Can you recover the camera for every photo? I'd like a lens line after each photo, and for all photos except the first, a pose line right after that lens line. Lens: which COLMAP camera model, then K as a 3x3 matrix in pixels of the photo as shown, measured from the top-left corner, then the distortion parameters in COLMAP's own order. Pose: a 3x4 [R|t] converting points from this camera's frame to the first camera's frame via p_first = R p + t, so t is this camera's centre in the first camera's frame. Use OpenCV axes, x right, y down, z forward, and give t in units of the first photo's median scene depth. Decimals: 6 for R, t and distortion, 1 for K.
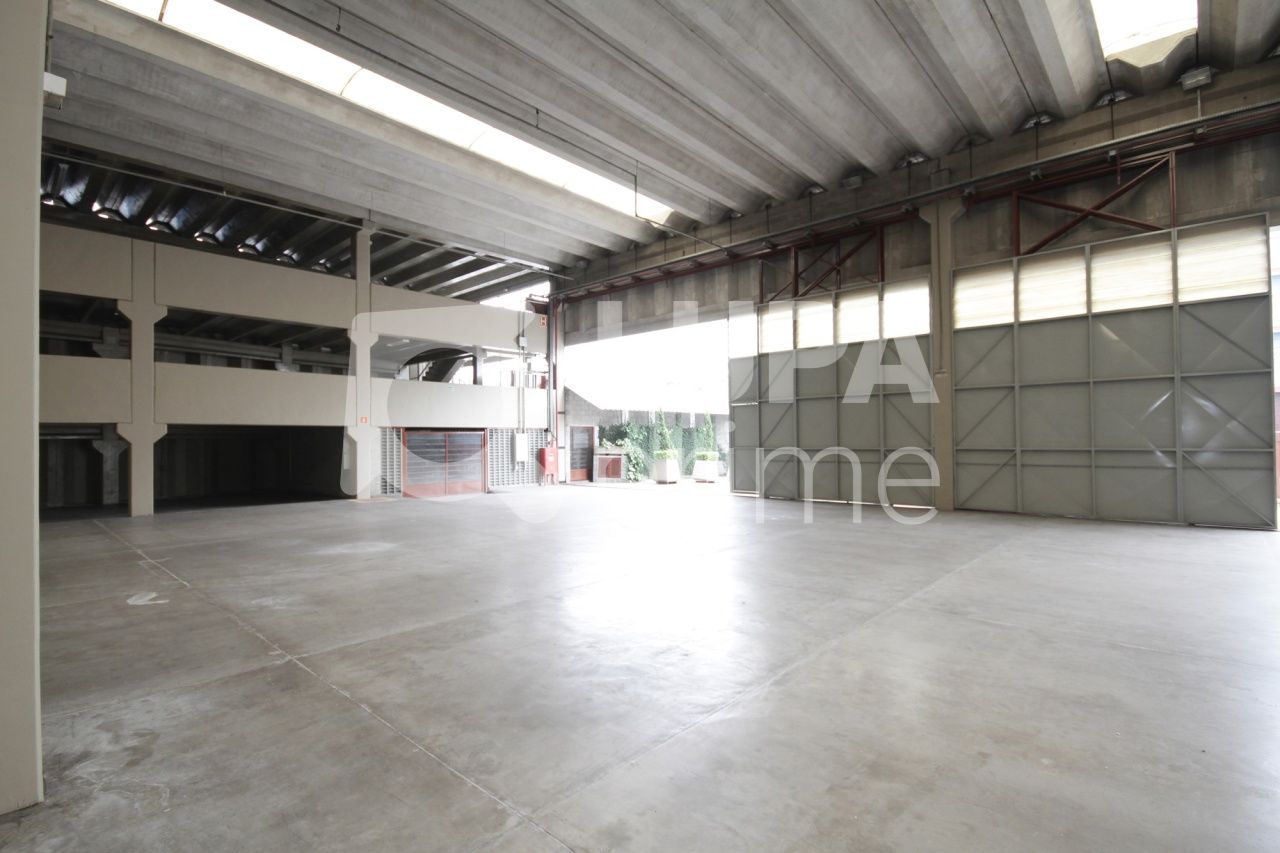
lens RADIAL K [[599.0, 0, 638.2], [0, 599.0, 429.3], [0, 0, 1]] dist [0.021442, -0.016203]
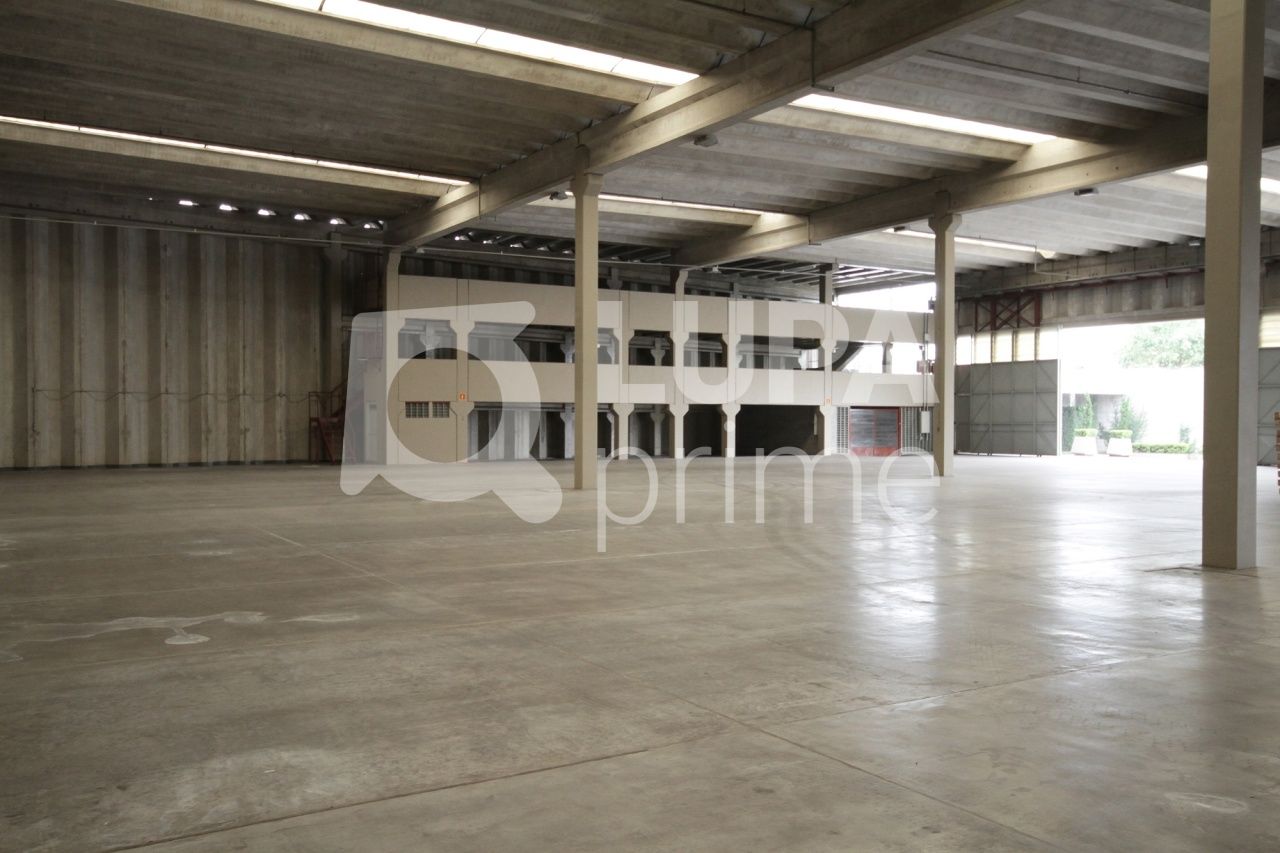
lens RADIAL K [[1096.7, 0, 638.5], [0, 1096.7, 431.5], [0, 0, 1]] dist [0.037036, 0.004844]
pose [[0.959587, 0.017768, -0.280849, -0.137485], [-0.008390, 0.999367, 0.034559, -0.027756], [0.281286, -0.030806, 0.959129, -1.536720]]
